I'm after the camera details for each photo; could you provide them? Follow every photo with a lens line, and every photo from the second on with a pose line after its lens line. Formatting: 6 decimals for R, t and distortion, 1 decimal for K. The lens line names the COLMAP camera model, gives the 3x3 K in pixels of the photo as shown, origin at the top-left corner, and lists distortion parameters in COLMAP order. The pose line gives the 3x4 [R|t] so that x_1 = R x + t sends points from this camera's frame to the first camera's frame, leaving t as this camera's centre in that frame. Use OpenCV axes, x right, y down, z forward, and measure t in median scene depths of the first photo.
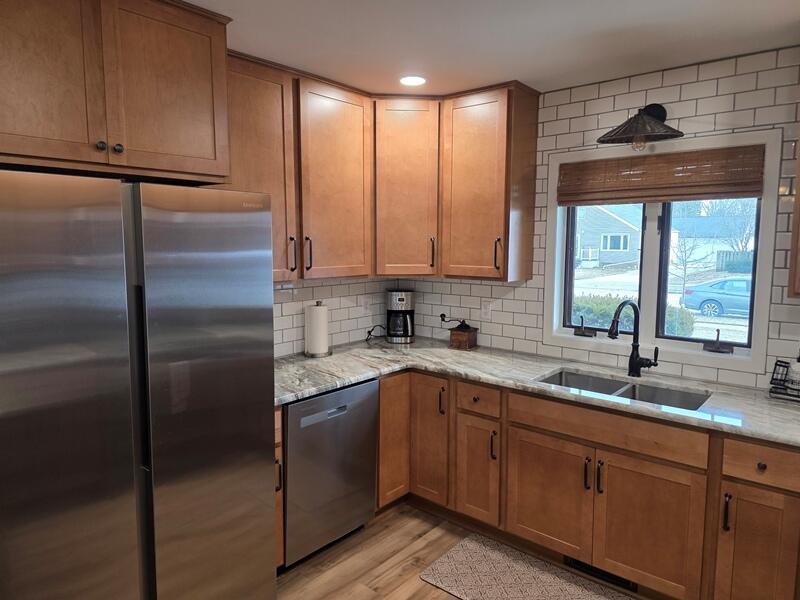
lens RADIAL K [[535.2, 0, 387.3], [0, 535.2, 287.4], [0, 0, 1]] dist [0.035145, -0.024484]
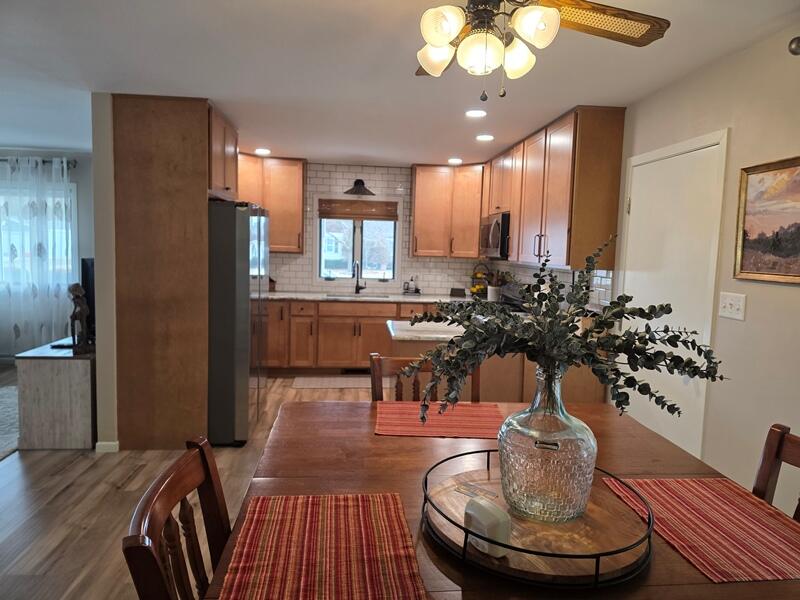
lens RADIAL K [[535.2, 0, 395.4], [0, 535.2, 294.1], [0, 0, 1]] dist [0.035145, -0.024484]
pose [[0.686145, -0.037143, 0.726516, -1.106454], [0.034295, 0.999237, 0.018696, 0.124436], [-0.726656, 0.012088, 0.686896, -0.711642]]
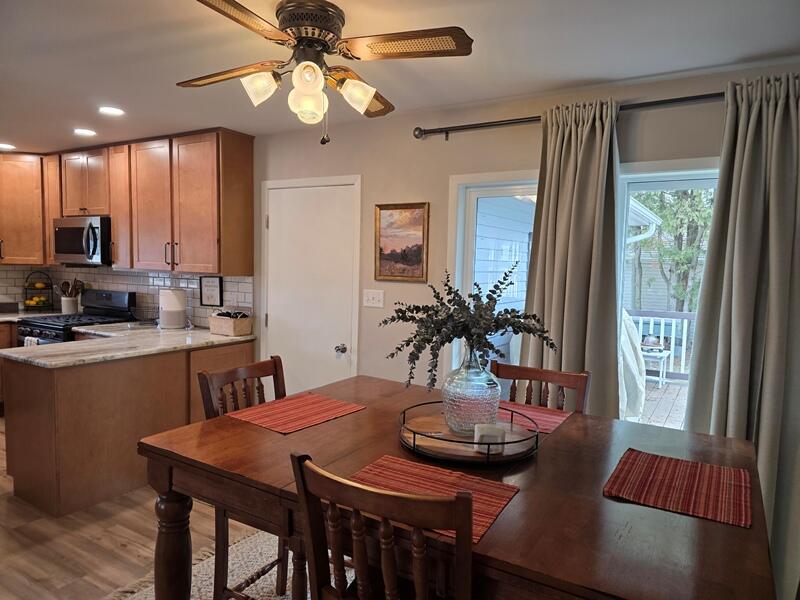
lens RADIAL K [[535.2, 0, 392.8], [0, 535.2, 306.7], [0, 0, 1]] dist [0.035145, -0.024484]
pose [[-0.172833, -0.076859, 0.981948, -1.371822], [0.065849, 0.993819, 0.089378, 0.081832], [-0.982748, 0.080108, -0.166703, -0.289685]]
